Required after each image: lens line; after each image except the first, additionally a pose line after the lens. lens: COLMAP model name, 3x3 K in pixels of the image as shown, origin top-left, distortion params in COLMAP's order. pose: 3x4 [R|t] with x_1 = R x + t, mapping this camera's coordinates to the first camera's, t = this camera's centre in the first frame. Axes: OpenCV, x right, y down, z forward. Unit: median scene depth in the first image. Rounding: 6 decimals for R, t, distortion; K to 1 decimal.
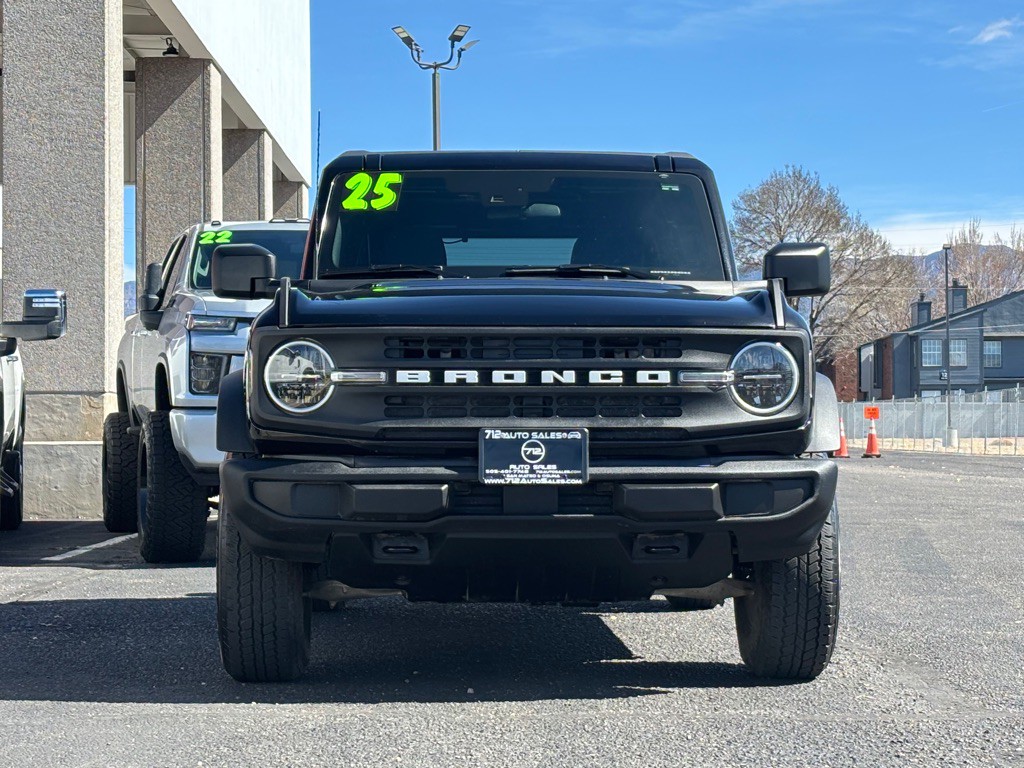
lens RADIAL K [[2329.4, 0, 518.3], [0, 2329.4, 390.9], [0, 0, 1]] dist [0.168730, 0.000000]
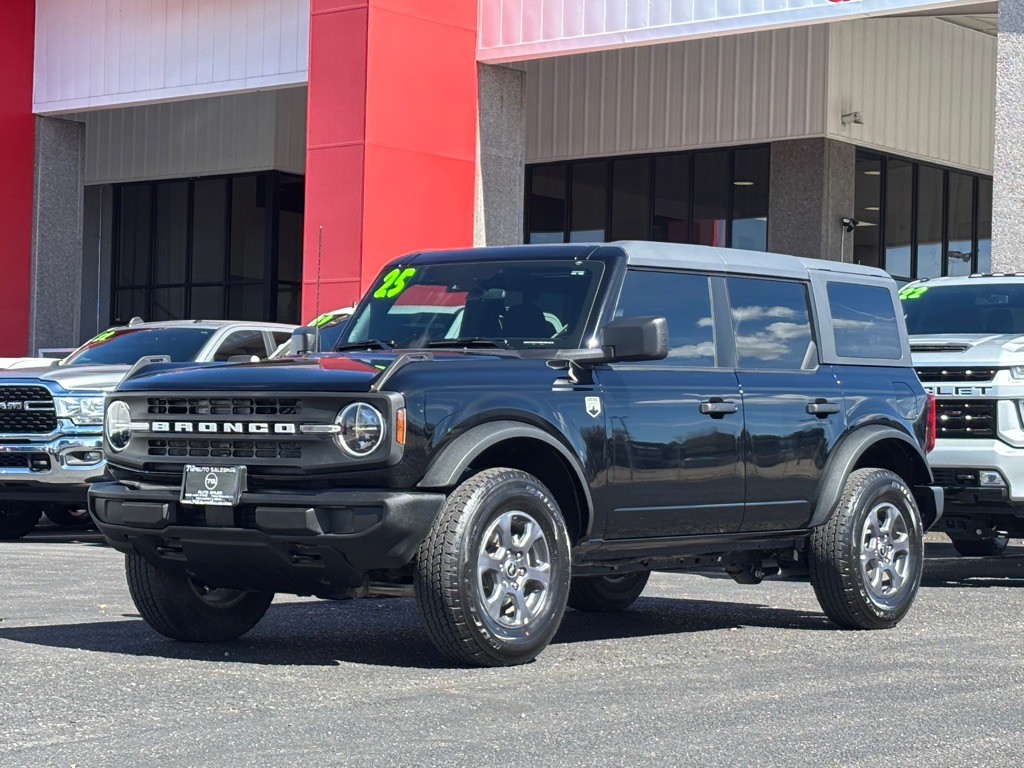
lens RADIAL K [[2329.4, 0, 562.5], [0, 2329.4, 411.2], [0, 0, 1]] dist [0.168730, 0.000000]
pose [[0.781809, 0.004360, -0.623502, 1.031015], [-0.006793, 0.999976, -0.001525, -0.014935], [0.623481, 0.005428, 0.781820, 0.041256]]
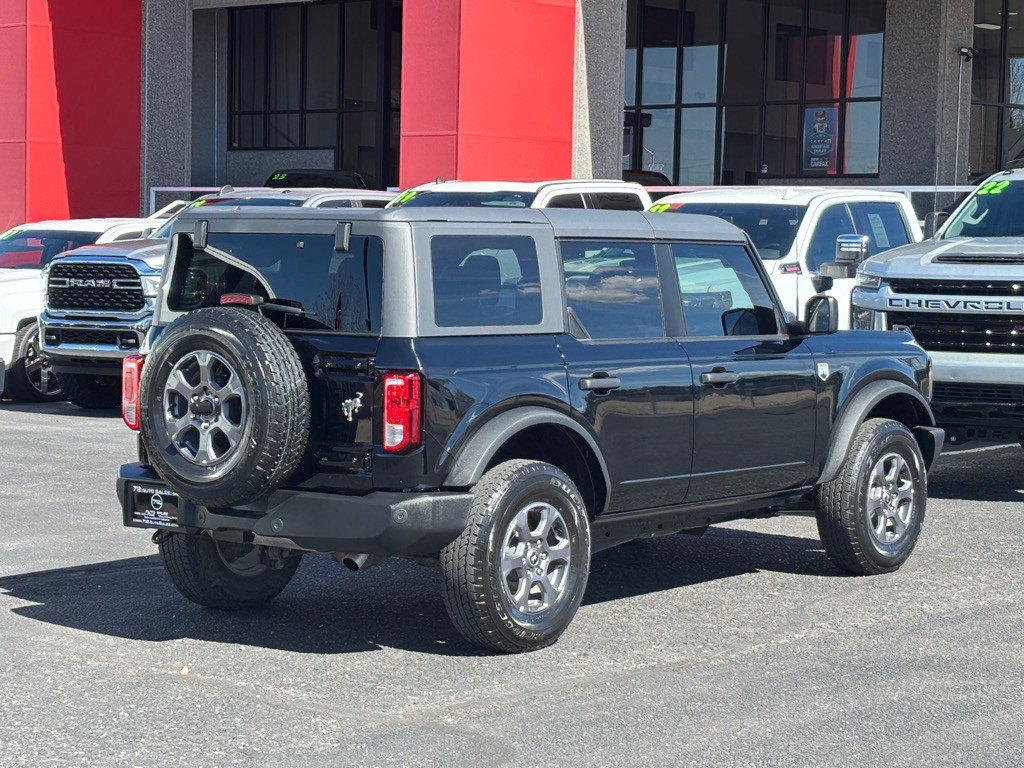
lens RADIAL K [[2329.4, 0, 565.6], [0, 2329.4, 389.2], [0, 0, 1]] dist [0.168730, 0.000000]
pose [[0.742778, 0.059948, -0.666849, 1.078499], [-0.004926, 0.996446, 0.084092, -0.148217], [0.669520, -0.059177, 0.740433, 0.109013]]
